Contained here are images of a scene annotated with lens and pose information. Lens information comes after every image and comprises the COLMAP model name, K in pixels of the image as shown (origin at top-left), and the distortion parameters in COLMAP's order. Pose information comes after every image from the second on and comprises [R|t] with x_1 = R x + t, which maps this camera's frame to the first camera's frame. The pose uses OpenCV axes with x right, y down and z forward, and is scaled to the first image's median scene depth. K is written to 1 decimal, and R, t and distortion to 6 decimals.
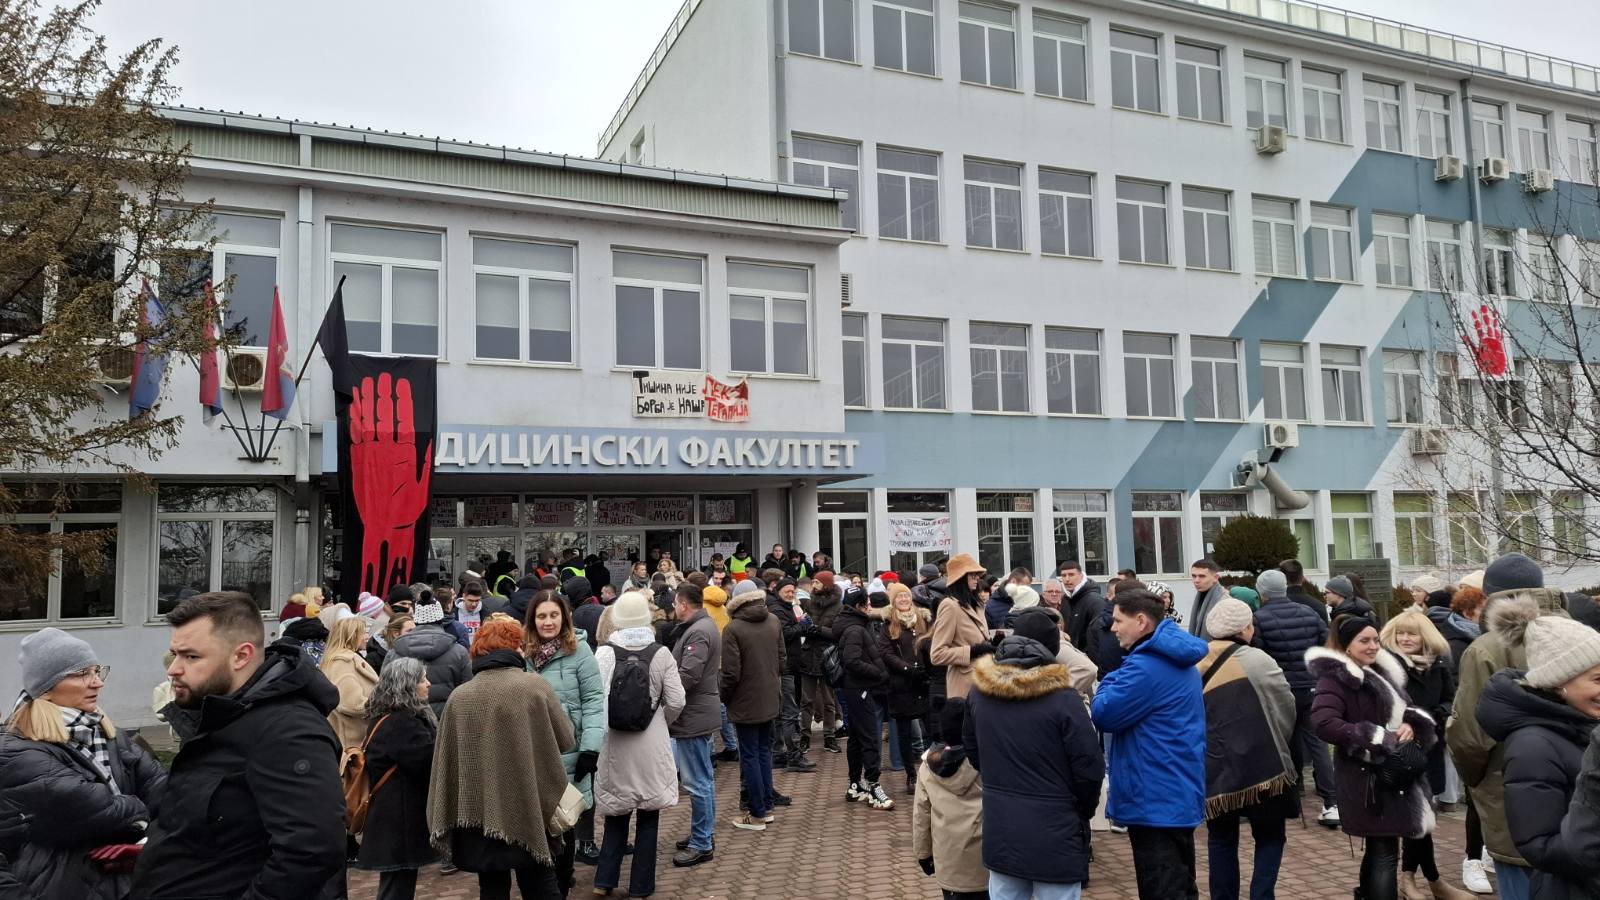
lens RADIAL K [[1085.8, 0, 800.0], [0, 1085.8, 450.0], [0, 0, 1]] dist [0.003465, -0.000028]
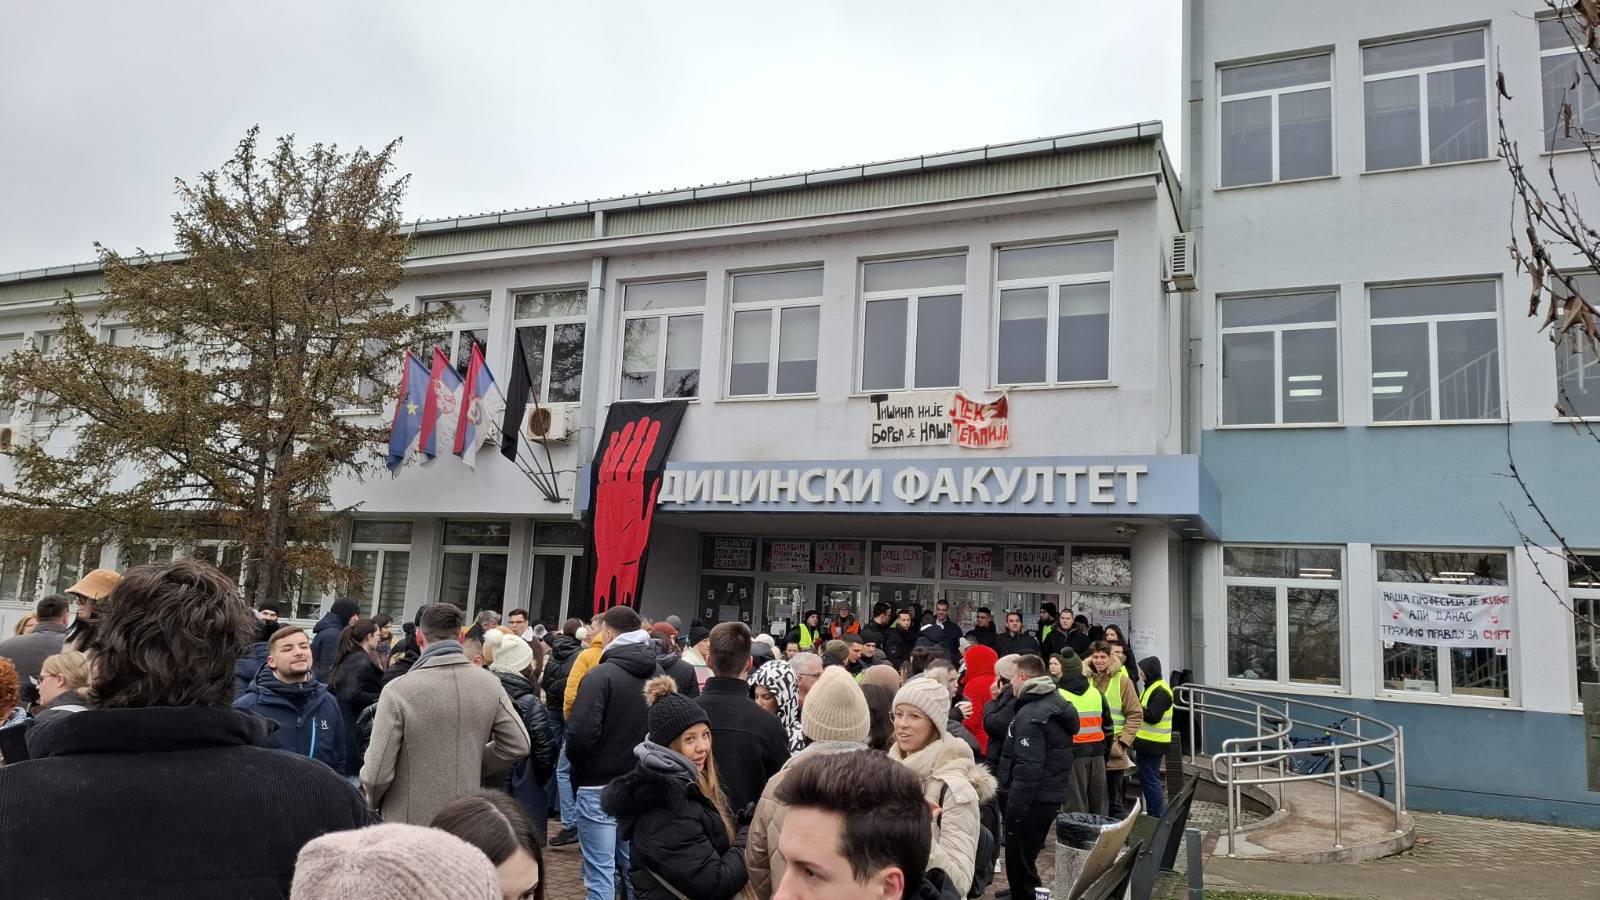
lens RADIAL K [[1085.8, 0, 800.0], [0, 1085.8, 450.0], [0, 0, 1]] dist [0.003465, -0.000028]
pose [[0.629545, -0.054460, -0.775053, 0.478506], [-0.000100, 0.997535, -0.070174, 0.031906], [0.776964, 0.044255, 0.627988, 0.405921]]
